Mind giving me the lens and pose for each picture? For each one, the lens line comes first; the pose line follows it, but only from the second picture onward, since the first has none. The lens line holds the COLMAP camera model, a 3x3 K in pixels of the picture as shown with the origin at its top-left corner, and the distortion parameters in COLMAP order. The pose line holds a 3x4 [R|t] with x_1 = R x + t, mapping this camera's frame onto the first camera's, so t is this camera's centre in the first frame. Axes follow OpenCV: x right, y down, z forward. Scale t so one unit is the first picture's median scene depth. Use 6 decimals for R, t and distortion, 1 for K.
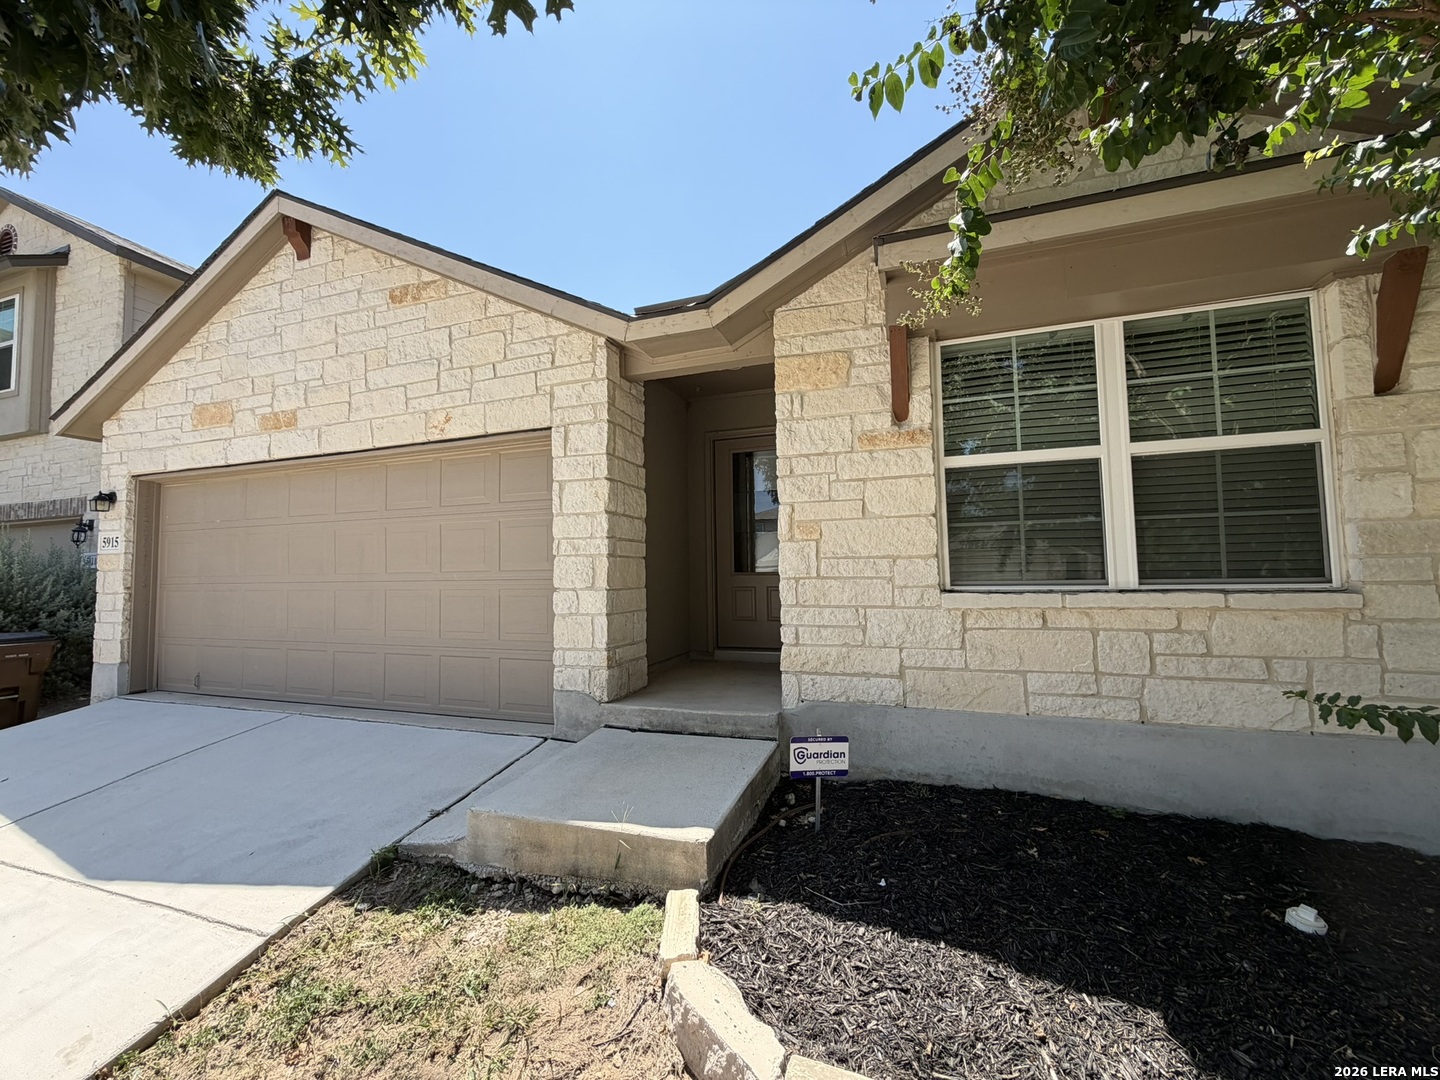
lens RADIAL K [[574.9, 0, 719.9], [0, 574.9, 540.5], [0, 0, 1]] dist [-0.002232, -0.000559]
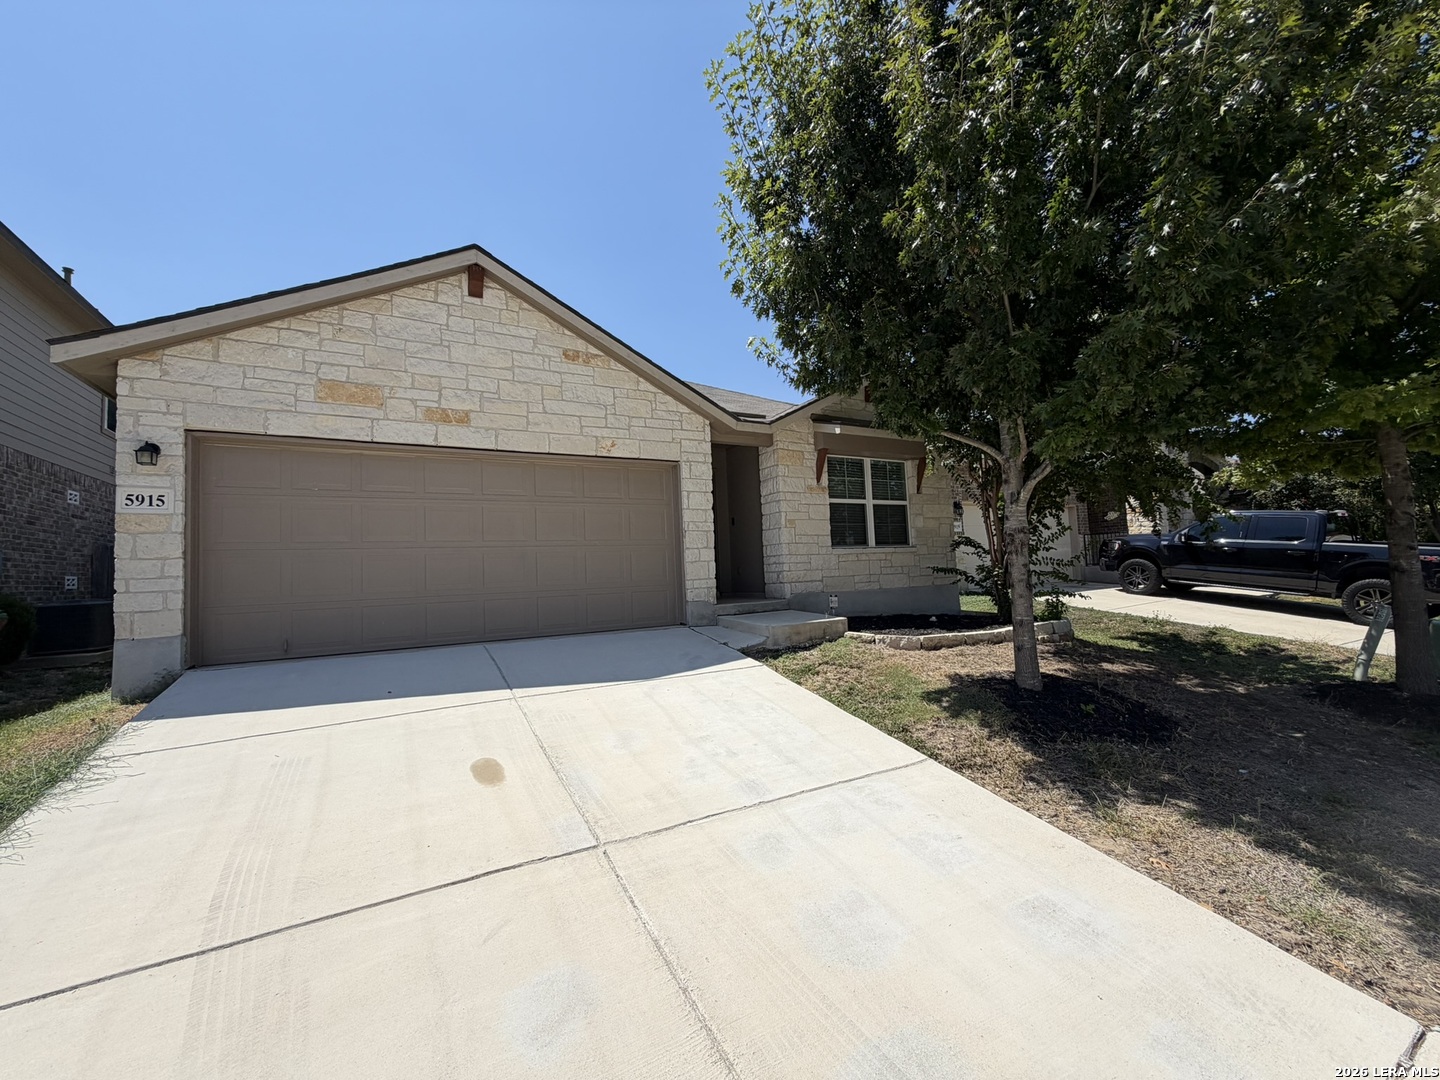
lens RADIAL K [[574.9, 0, 719.5], [0, 574.9, 540.0], [0, 0, 1]] dist [-0.002232, -0.000559]
pose [[0.668606, 0.031909, 0.742932, -1.612608], [-0.011114, 0.999396, -0.032923, 0.118185], [-0.743534, 0.013756, 0.668557, -0.334381]]
